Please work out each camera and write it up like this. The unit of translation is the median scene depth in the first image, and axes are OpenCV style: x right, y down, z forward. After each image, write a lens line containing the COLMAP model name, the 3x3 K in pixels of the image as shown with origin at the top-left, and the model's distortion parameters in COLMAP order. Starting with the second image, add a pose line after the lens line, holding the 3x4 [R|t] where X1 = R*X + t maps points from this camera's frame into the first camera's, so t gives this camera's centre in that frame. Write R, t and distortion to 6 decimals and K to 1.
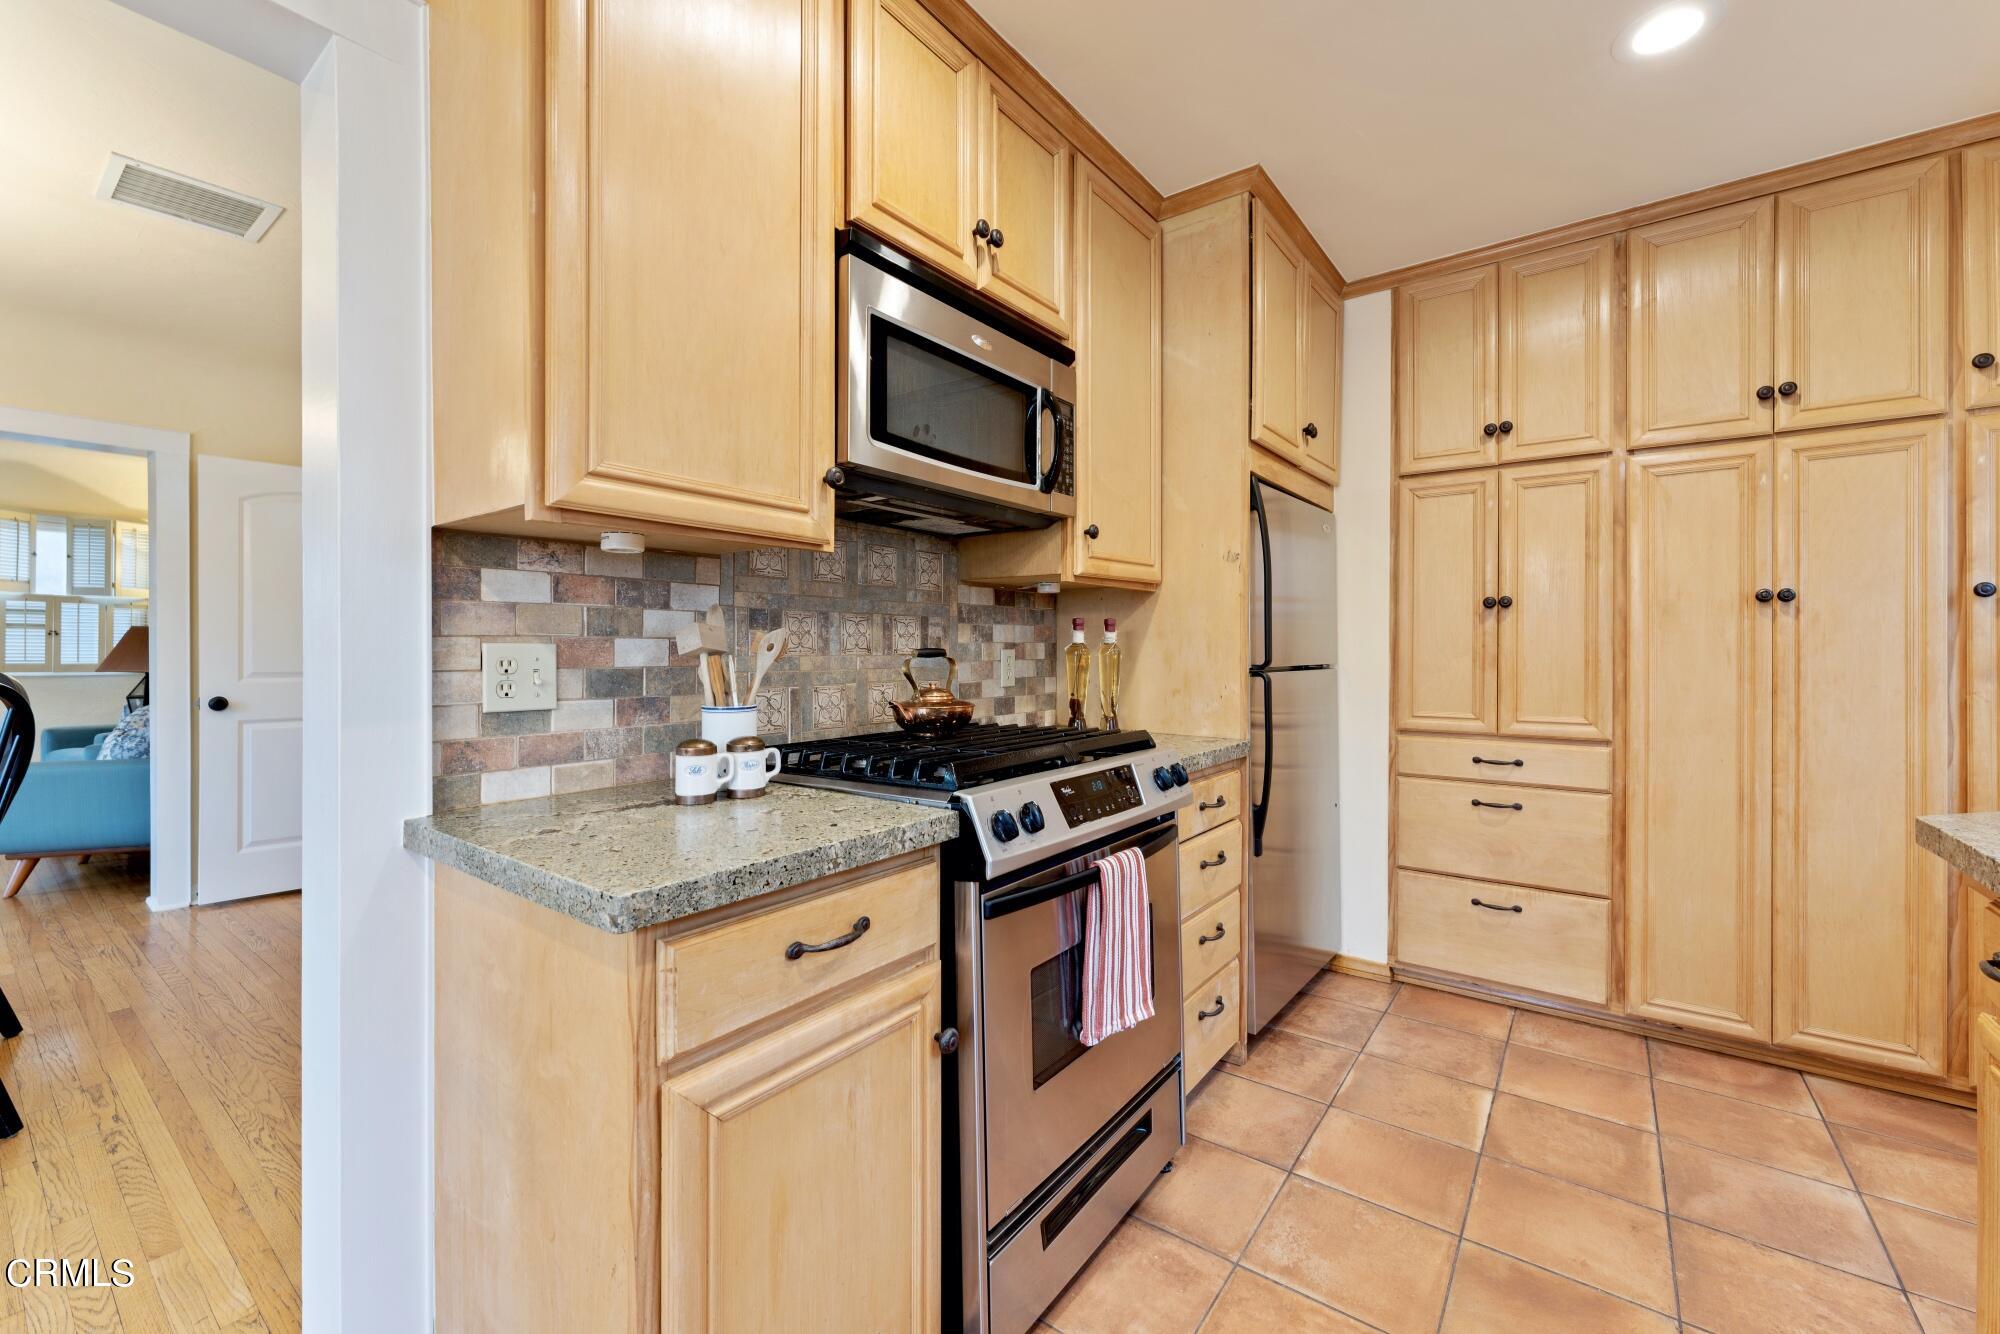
lens RADIAL K [[811.3, 0, 995.7], [0, 811.3, 650.7], [0, 0, 1]] dist [0.000641, 0.000608]
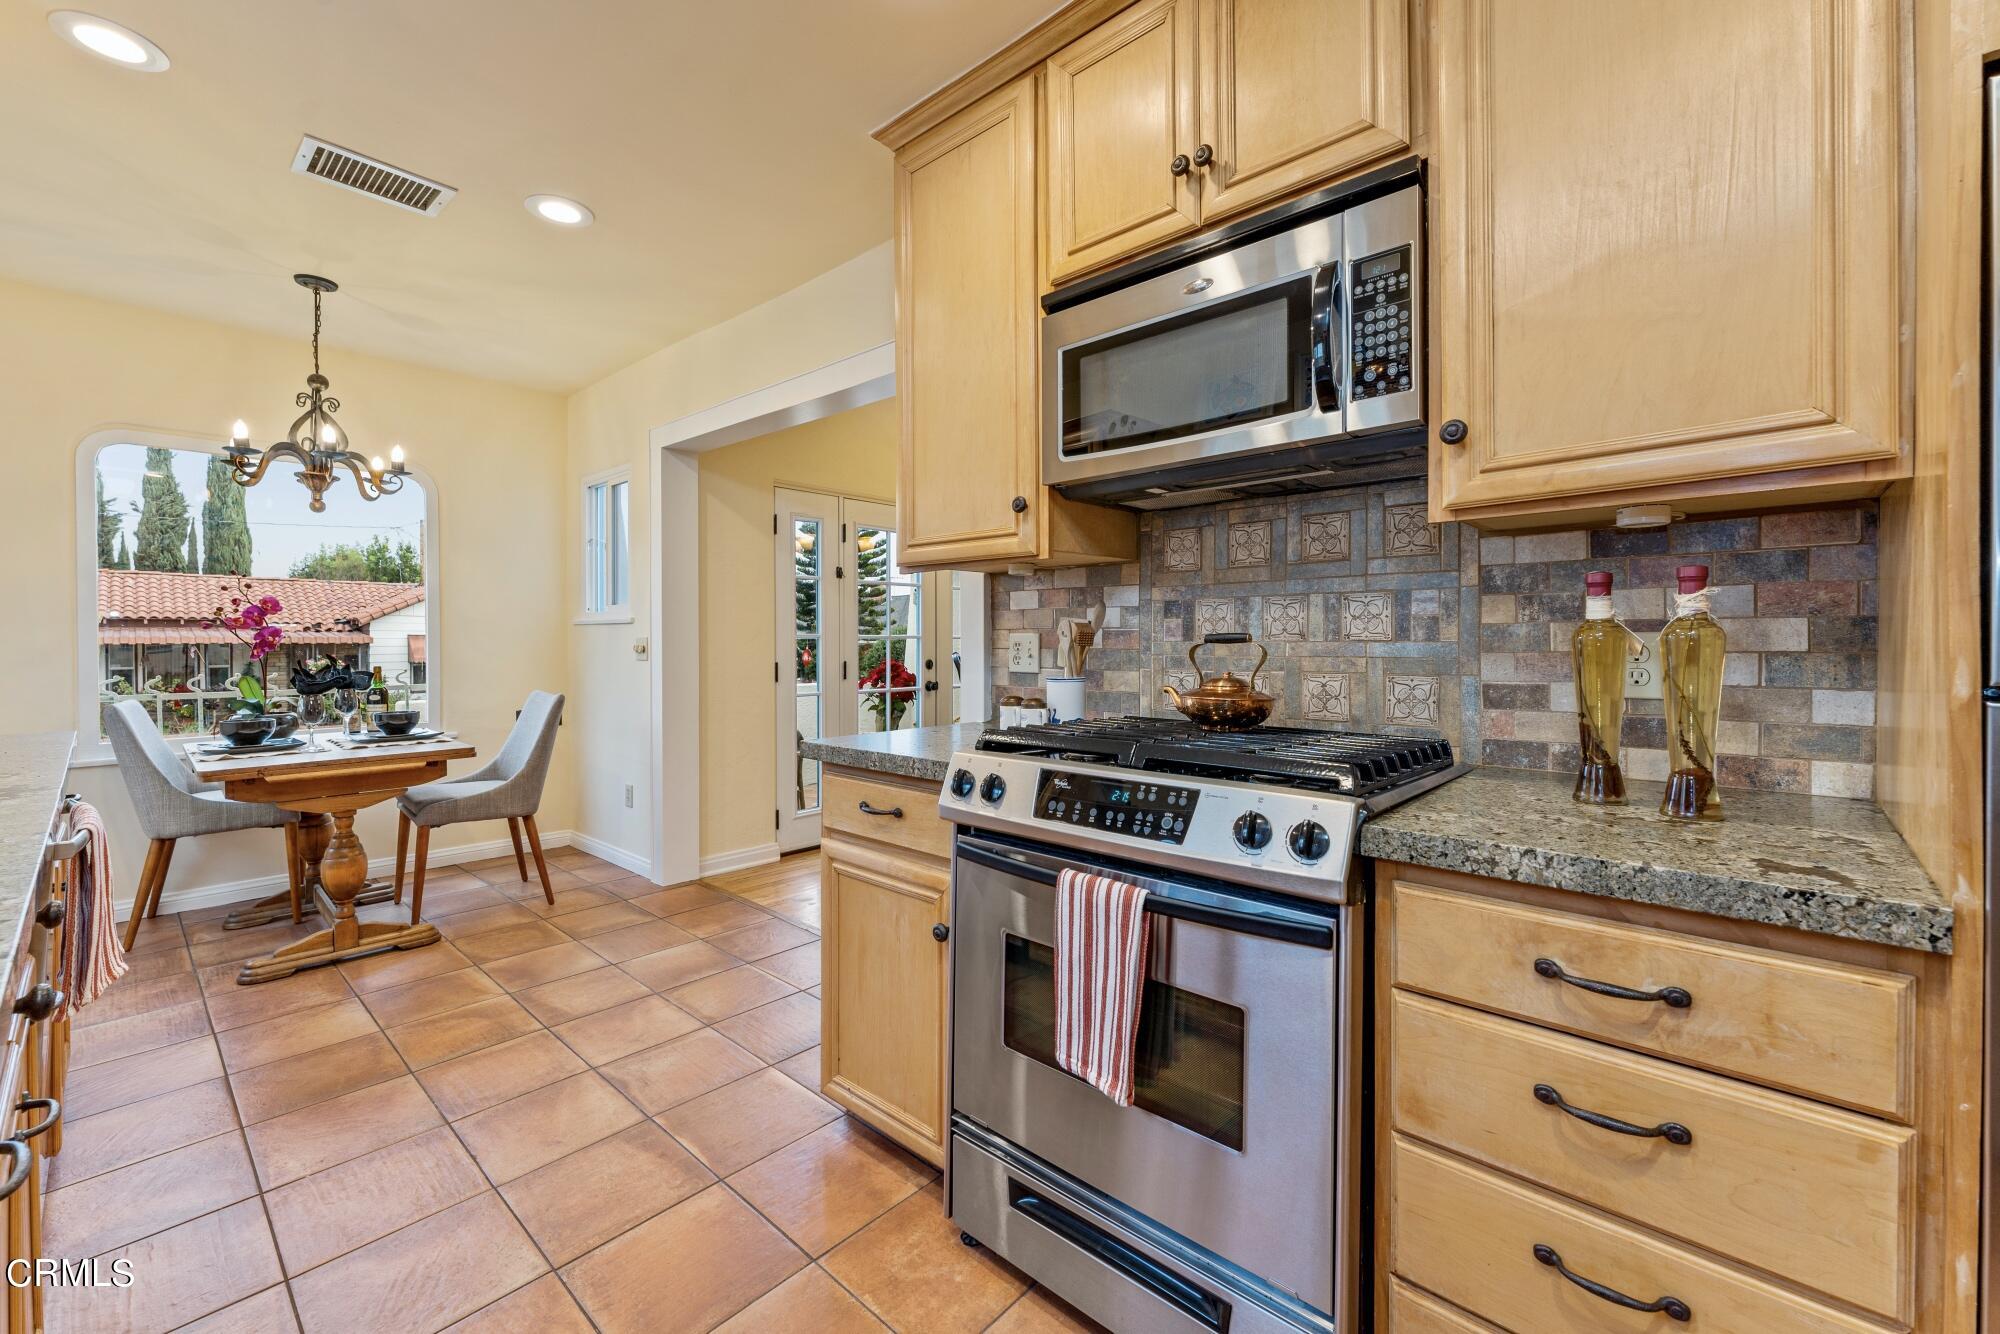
lens RADIAL K [[811.3, 0, 995.7], [0, 811.3, 650.7], [0, 0, 1]] dist [0.000641, 0.000608]
pose [[-0.088894, 0.013980, -0.995943, 0.629344], [0.002602, 0.999901, 0.013803, 0.002276], [0.996038, -0.001364, -0.088922, 0.615992]]
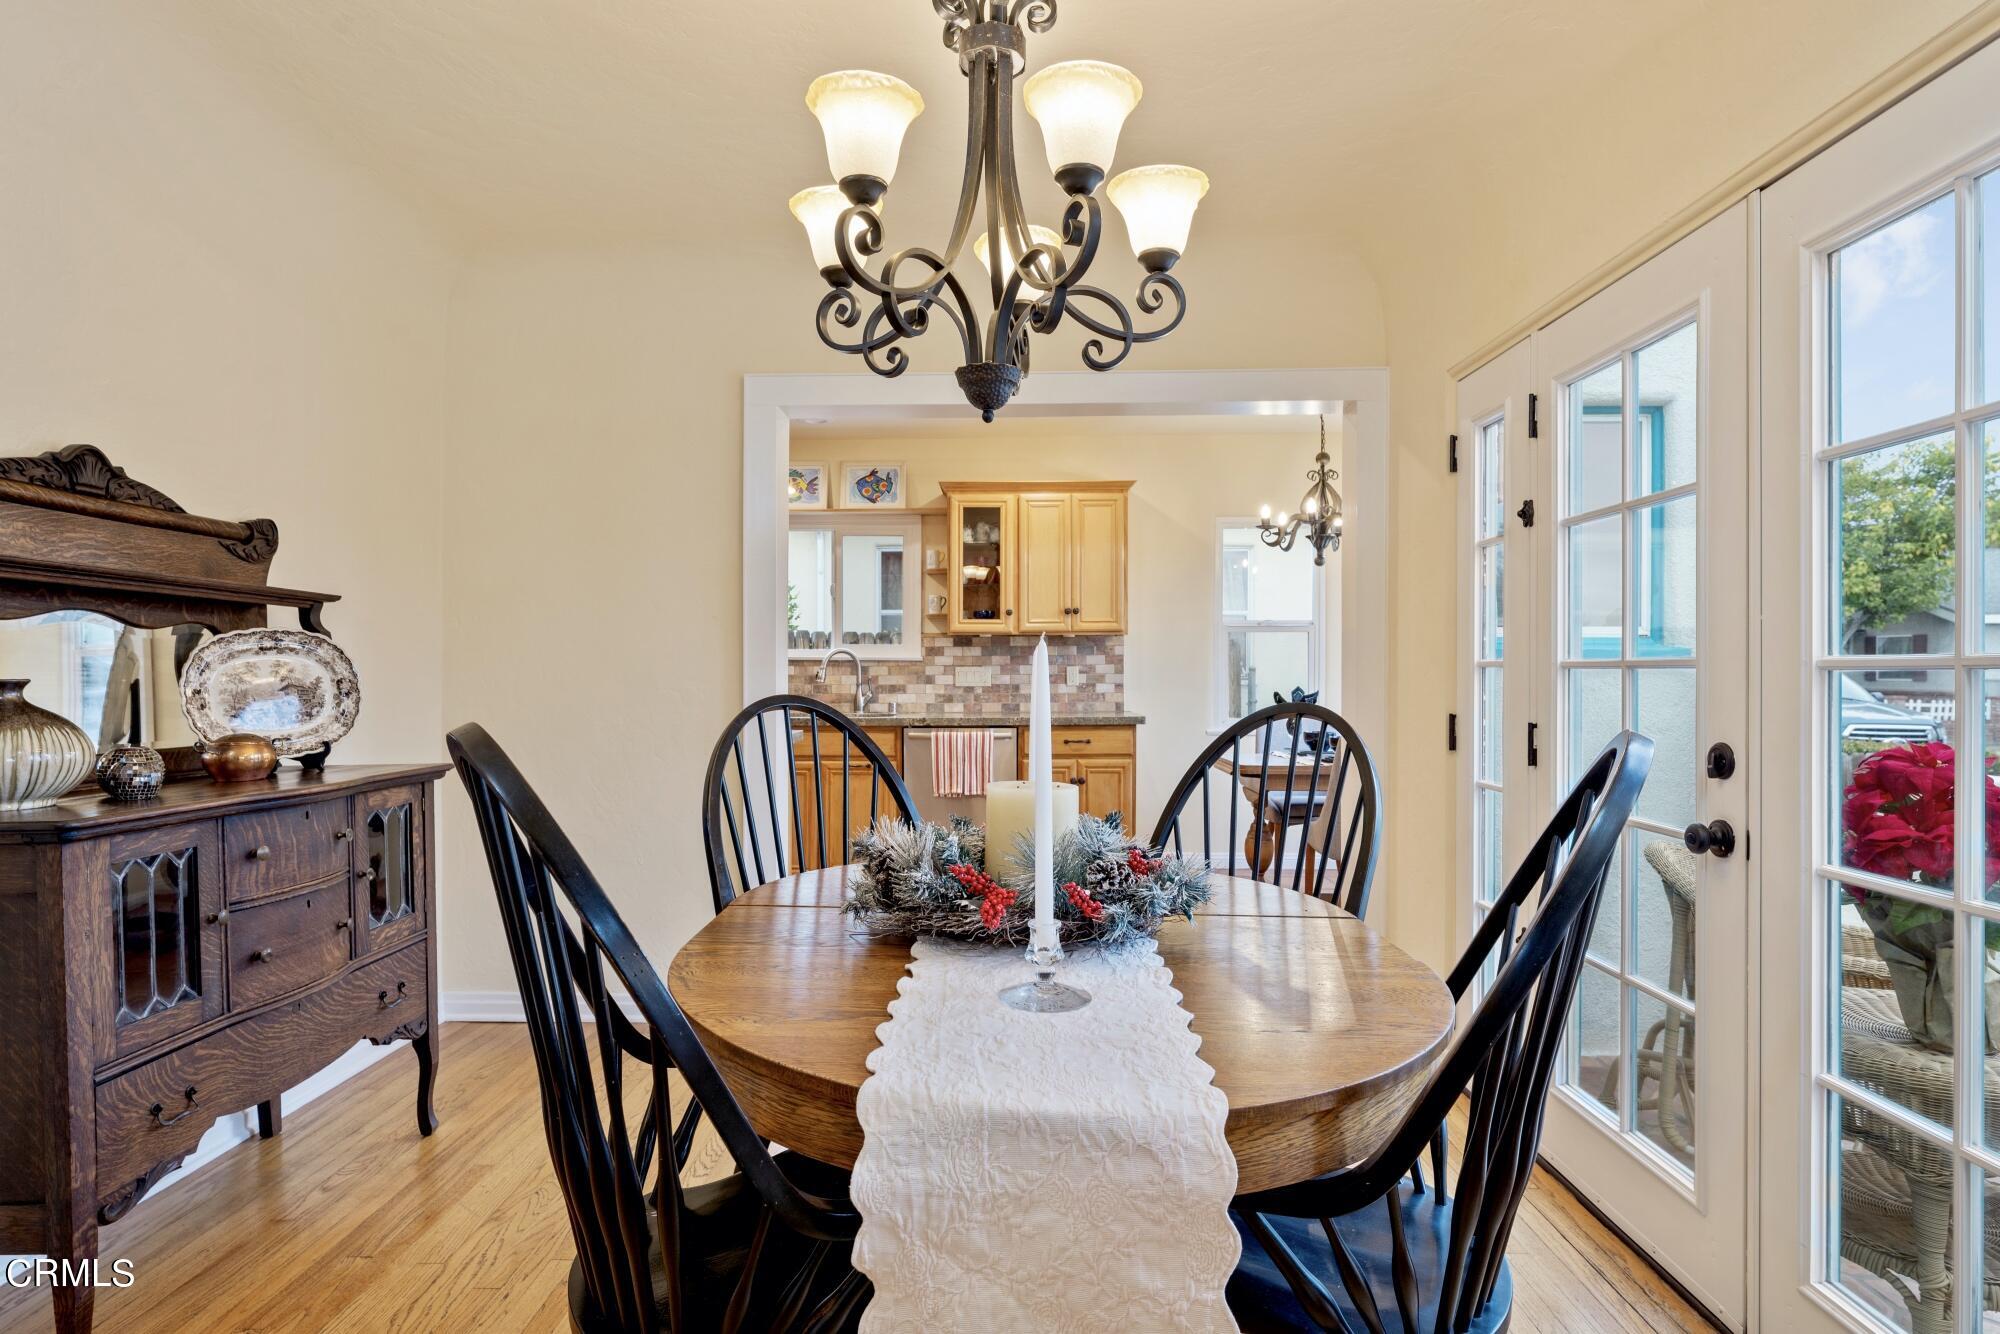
lens RADIAL K [[1048.1, 0, 992.0], [0, 1048.1, 675.0], [0, 0, 1]] dist [-0.001648, -0.000786]
pose [[-0.585696, -0.005253, 0.810513, -1.823209], [-0.002708, 0.999986, 0.004524, 0.001515], [-0.810526, 0.000455, -0.585703, 1.133508]]
